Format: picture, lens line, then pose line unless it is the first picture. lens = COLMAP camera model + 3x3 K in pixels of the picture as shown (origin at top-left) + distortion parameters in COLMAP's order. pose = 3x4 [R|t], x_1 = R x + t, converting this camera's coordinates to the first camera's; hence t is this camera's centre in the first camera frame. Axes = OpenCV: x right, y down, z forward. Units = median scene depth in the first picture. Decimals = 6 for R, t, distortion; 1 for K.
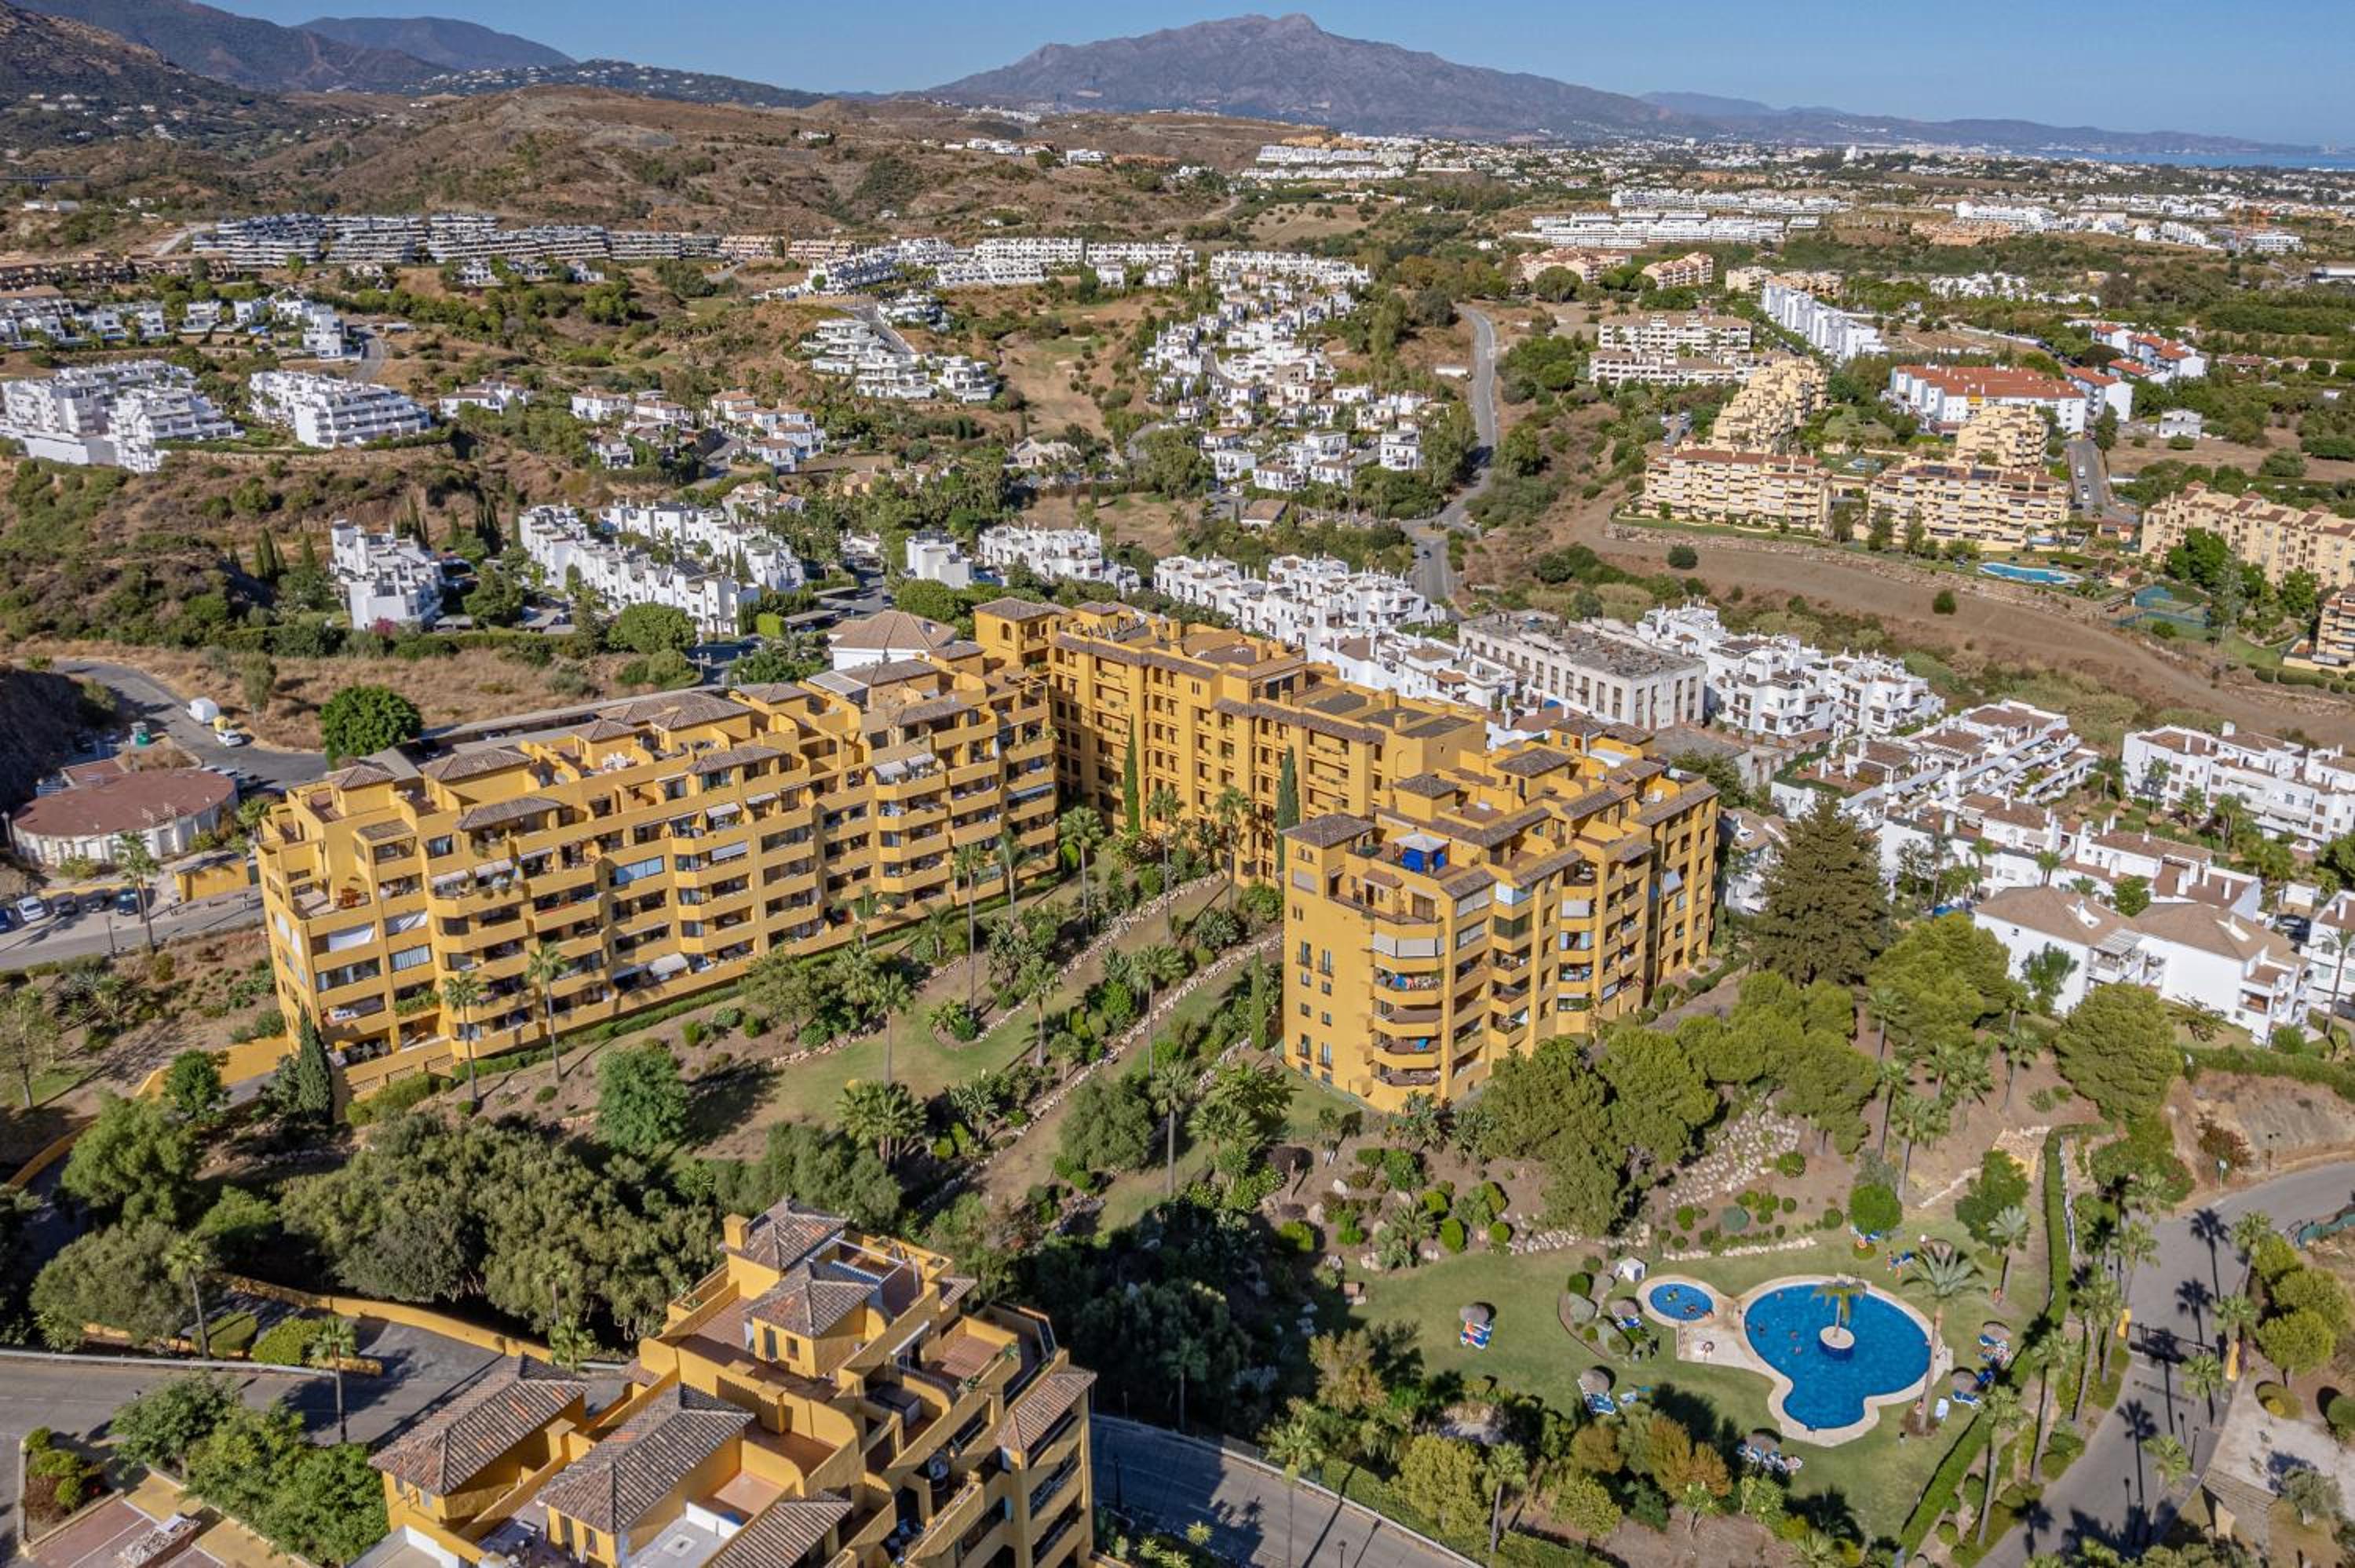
lens RADIAL K [[1817.9, 0, 1247.0], [0, 1817.9, 624.3], [0, 0, 1]] dist [-0.052462, 0.000764]
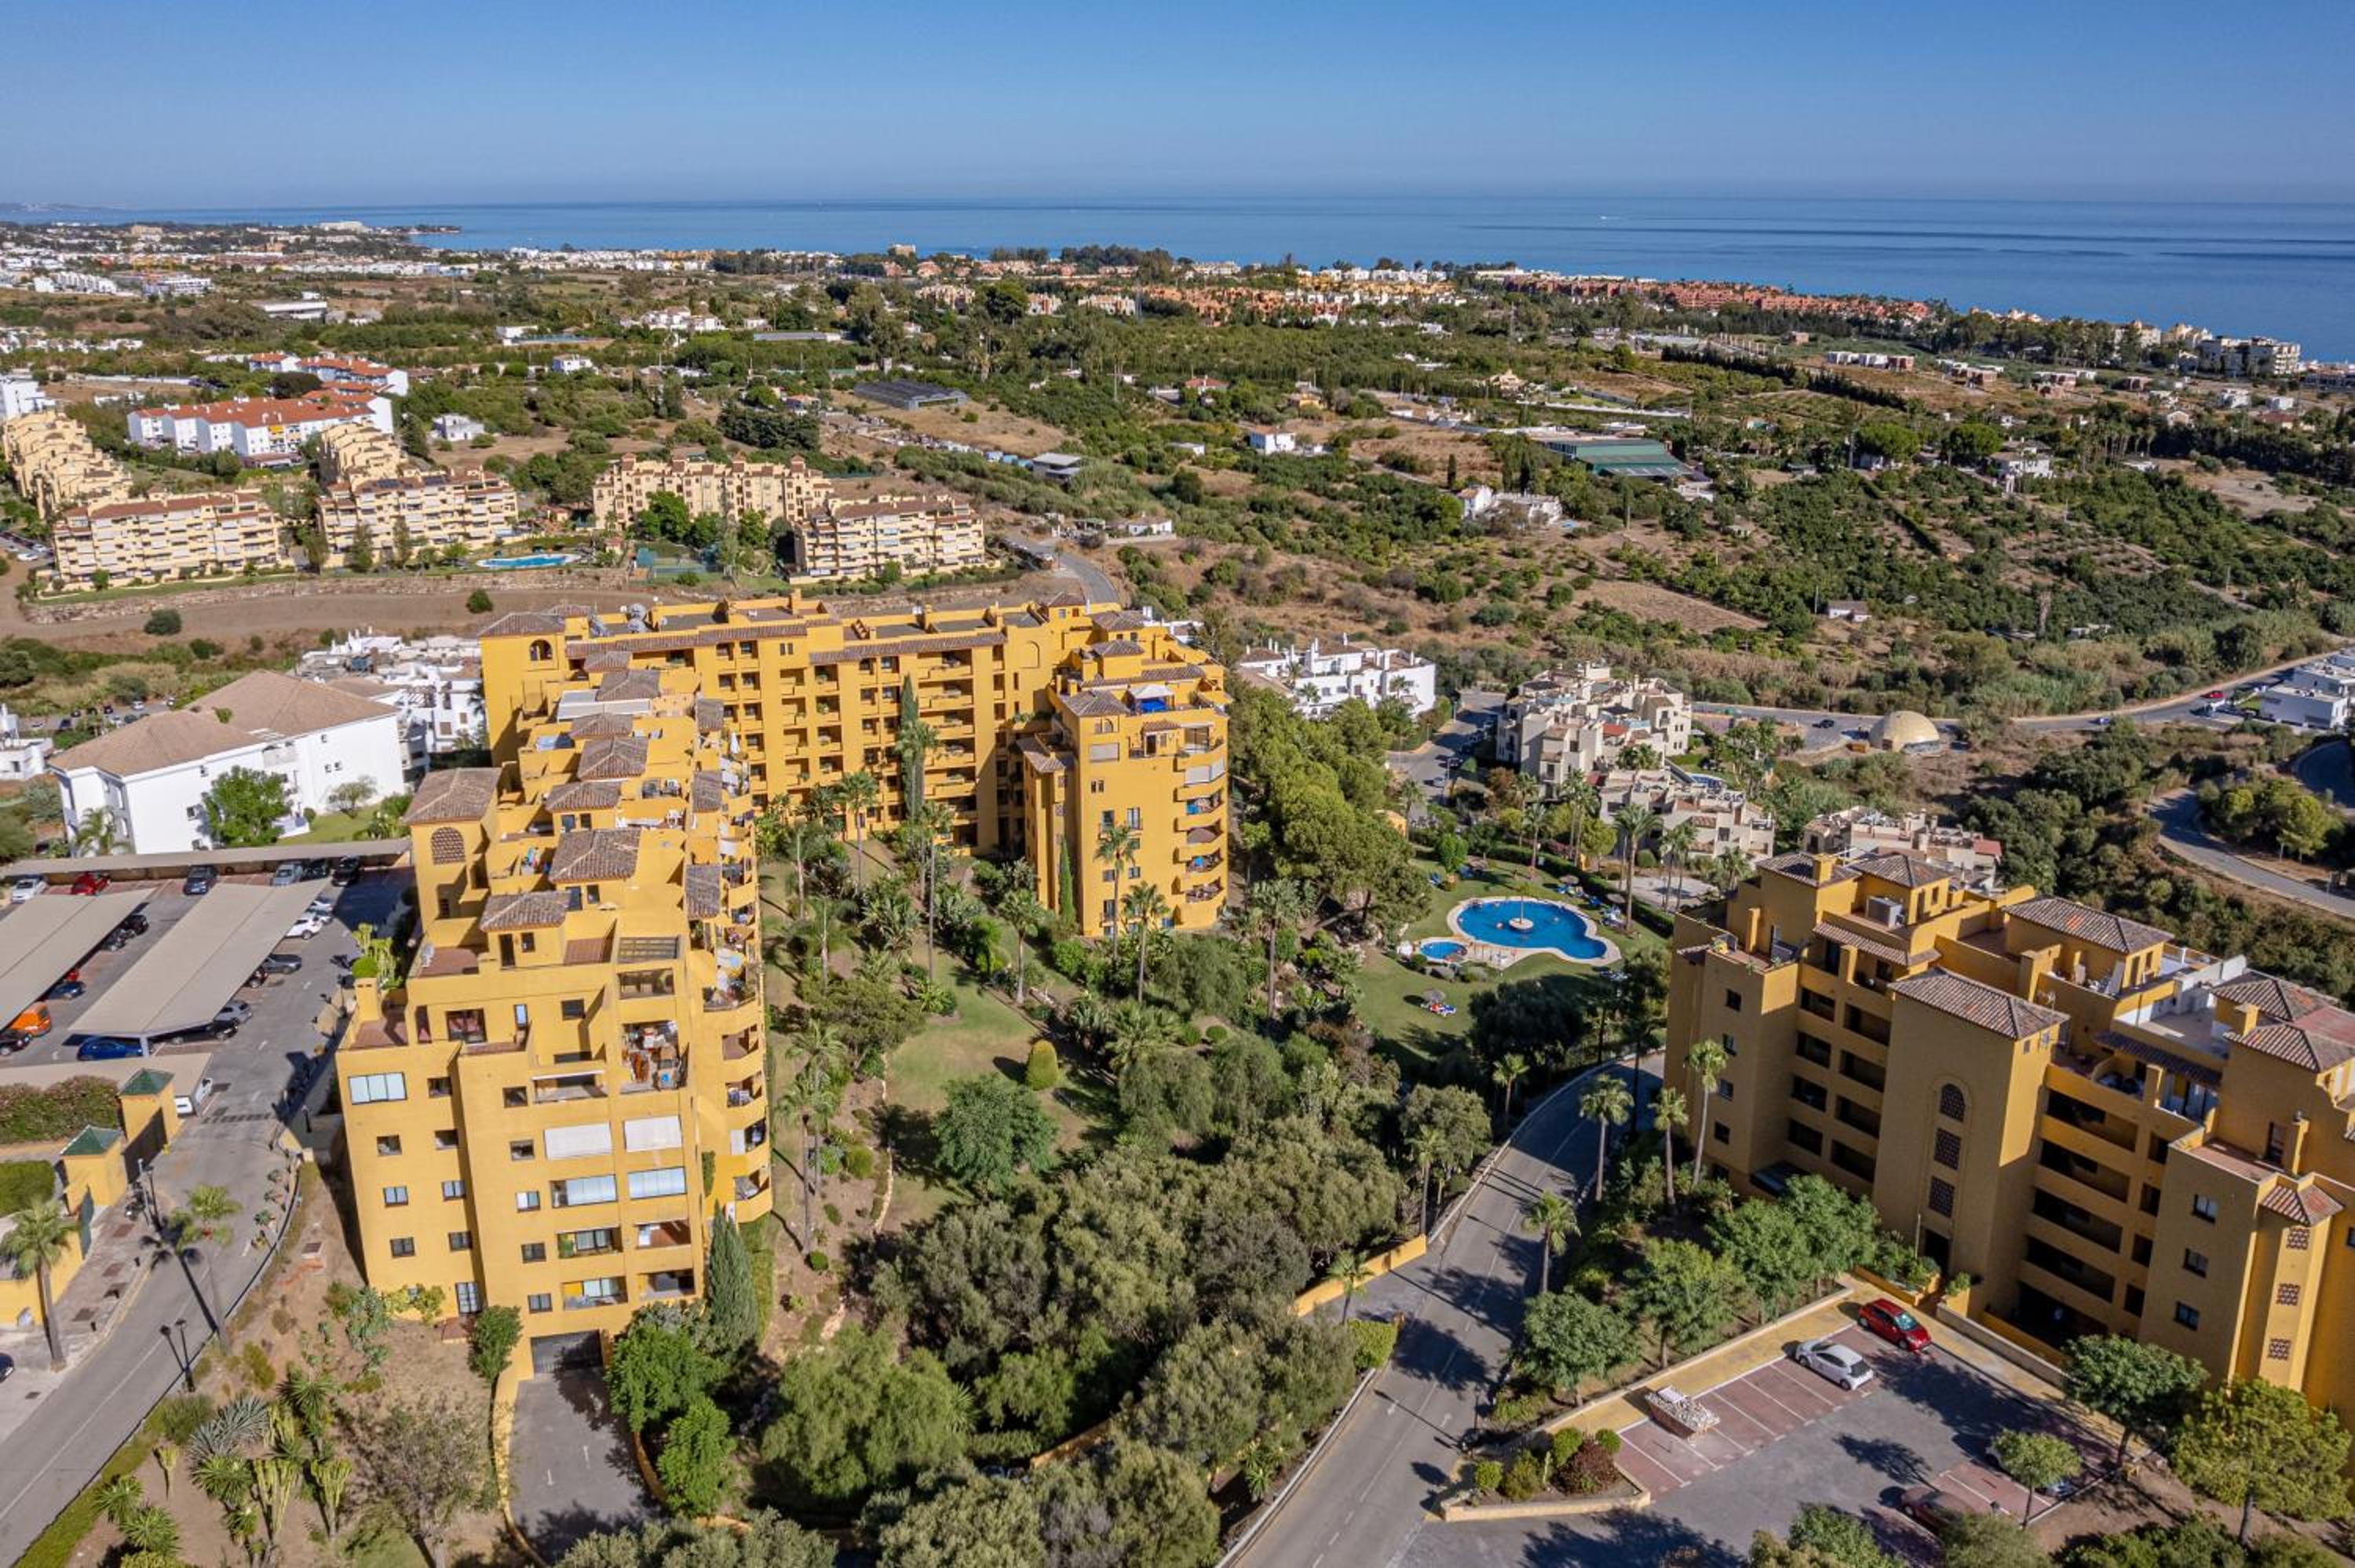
lens RADIAL K [[1871.0, 0, 1174.1], [0, 1871.0, 682.3], [0, 0, 1]] dist [-0.086084, 0.086080]
pose [[0.482762, -0.222338, 0.847058, -0.267393], [0.227098, 0.965931, 0.124111, -0.007705], [-0.845794, 0.132449, 0.516807, 0.120510]]
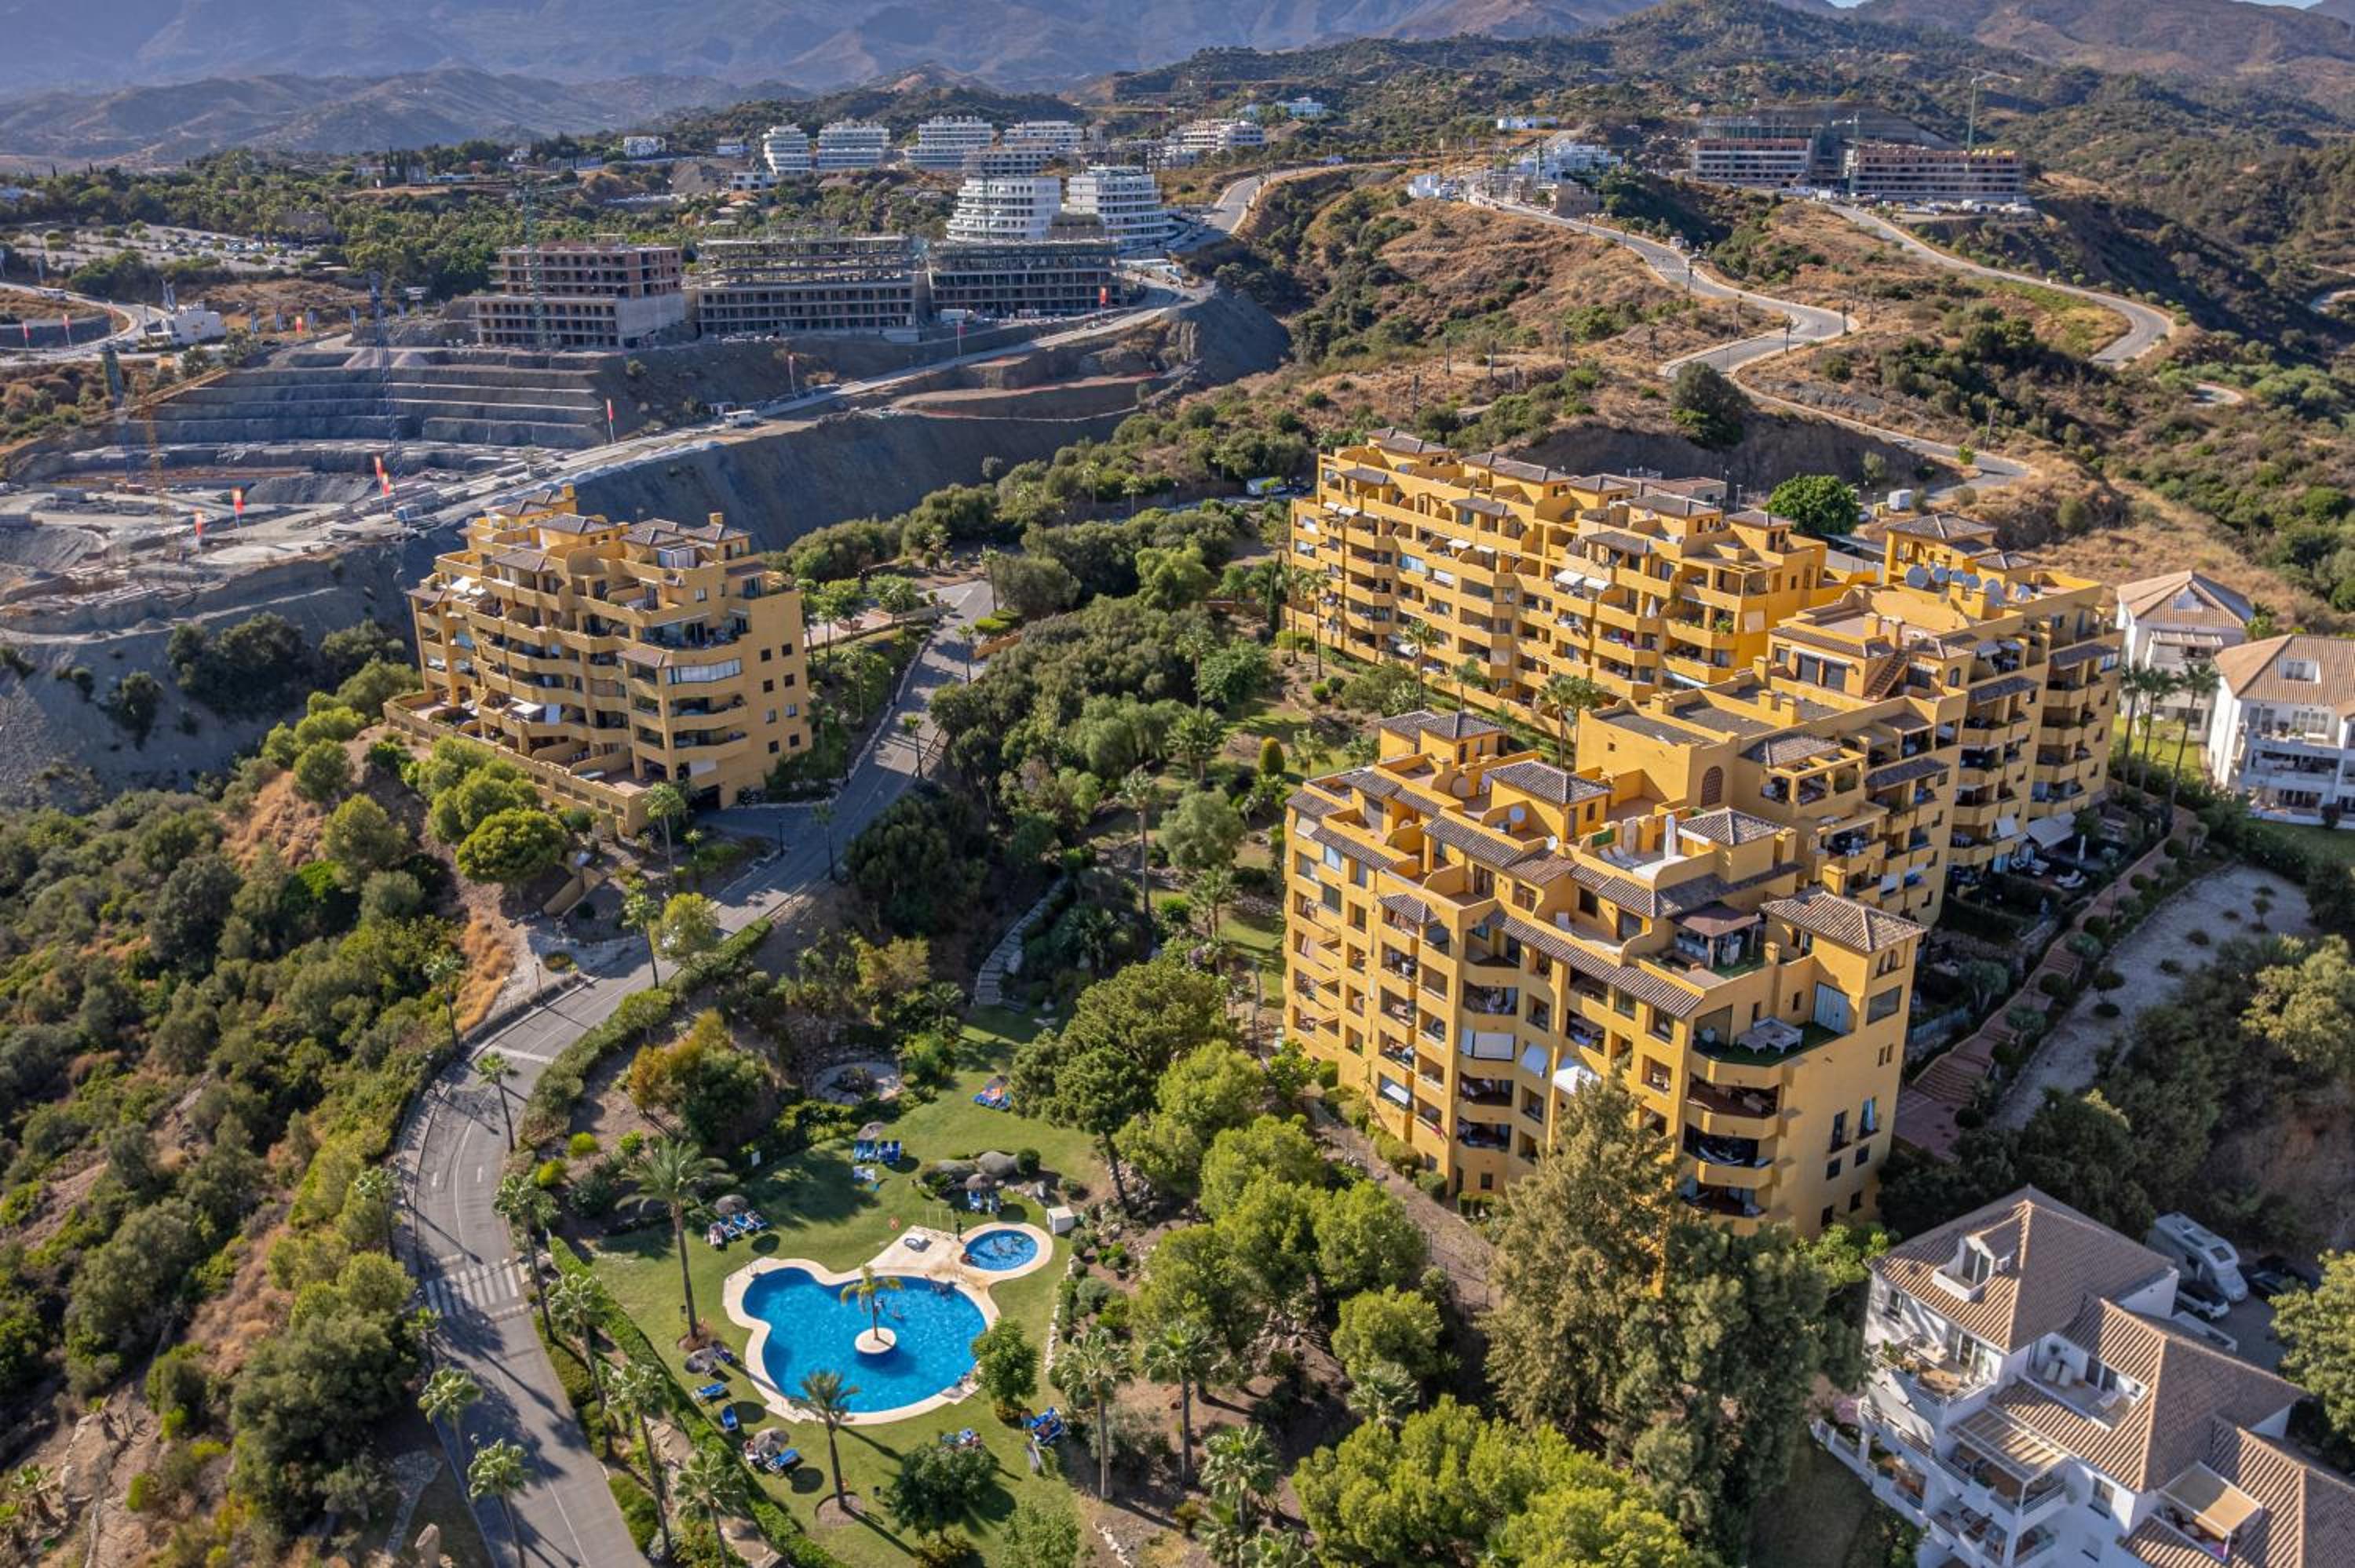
lens RADIAL K [[1816.8, 0, 1221.5], [0, 1816.8, 777.8], [0, 0, 1]] dist [-0.053969, 0.005171]
pose [[-0.197593, 0.327518, -0.923953, 0.260517], [-0.242933, 0.896774, 0.369837, -0.046829], [0.949706, 0.297536, -0.097632, 0.308798]]
